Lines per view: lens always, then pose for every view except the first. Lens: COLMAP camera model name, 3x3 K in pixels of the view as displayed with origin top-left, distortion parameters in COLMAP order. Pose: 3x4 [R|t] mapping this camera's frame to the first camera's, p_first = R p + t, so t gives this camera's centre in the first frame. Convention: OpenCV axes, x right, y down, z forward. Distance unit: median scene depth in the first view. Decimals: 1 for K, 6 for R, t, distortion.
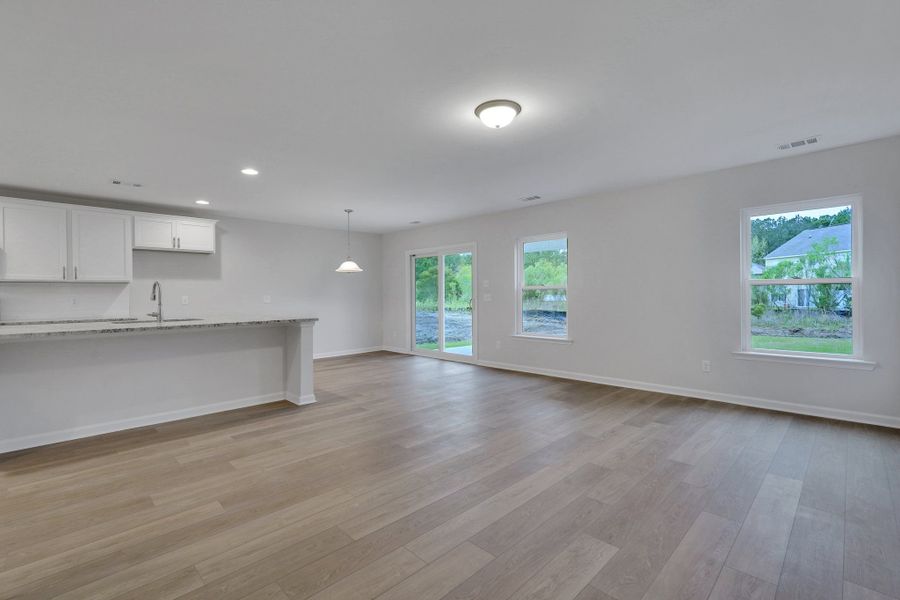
lens RADIAL K [[400.5, 0, 450.0], [0, 400.5, 300.0], [0, 0, 1]] dist [-0.000555, 0.000959]
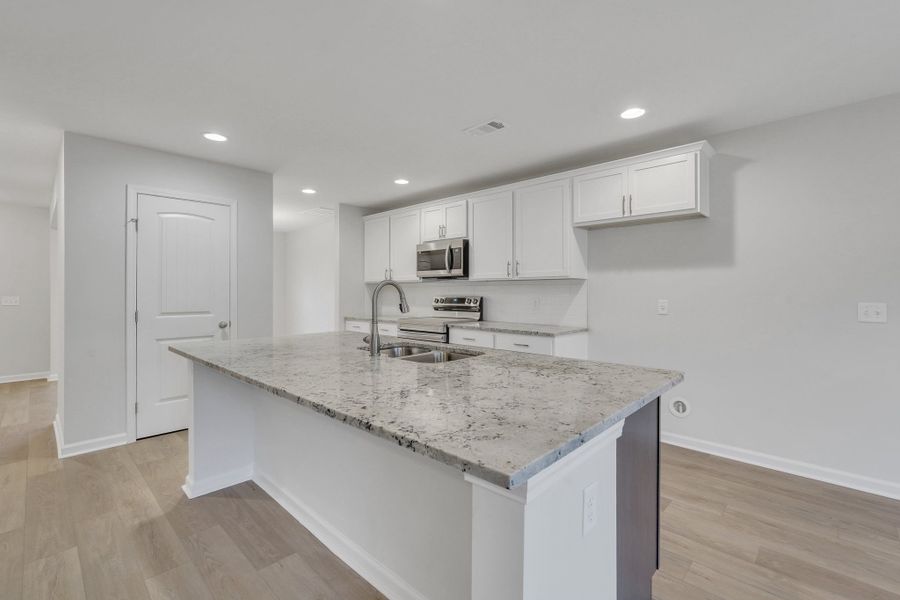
lens RADIAL K [[405.9, 0, 448.1], [0, 405.9, 282.5], [0, 0, 1]] dist [-0.001668, 0.000071]
pose [[0.016662, -0.009626, -0.999815, -0.150354], [-0.009830, 0.999904, -0.009791, -0.034318], [0.999813, 0.009991, 0.016565, 0.961107]]
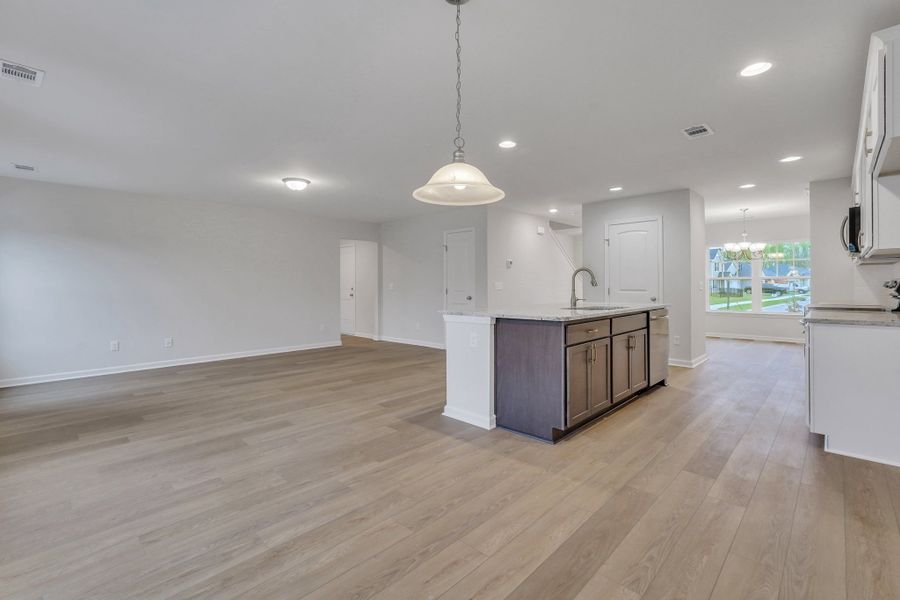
lens RADIAL K [[405.9, 0, 448.1], [0, 405.9, 282.5], [0, 0, 1]] dist [-0.001668, 0.000071]
pose [[-0.999779, 0.014903, -0.014823, -0.338456], [0.014825, 0.999876, 0.005347, -0.018147], [0.014901, 0.005126, -0.999876, 1.830180]]
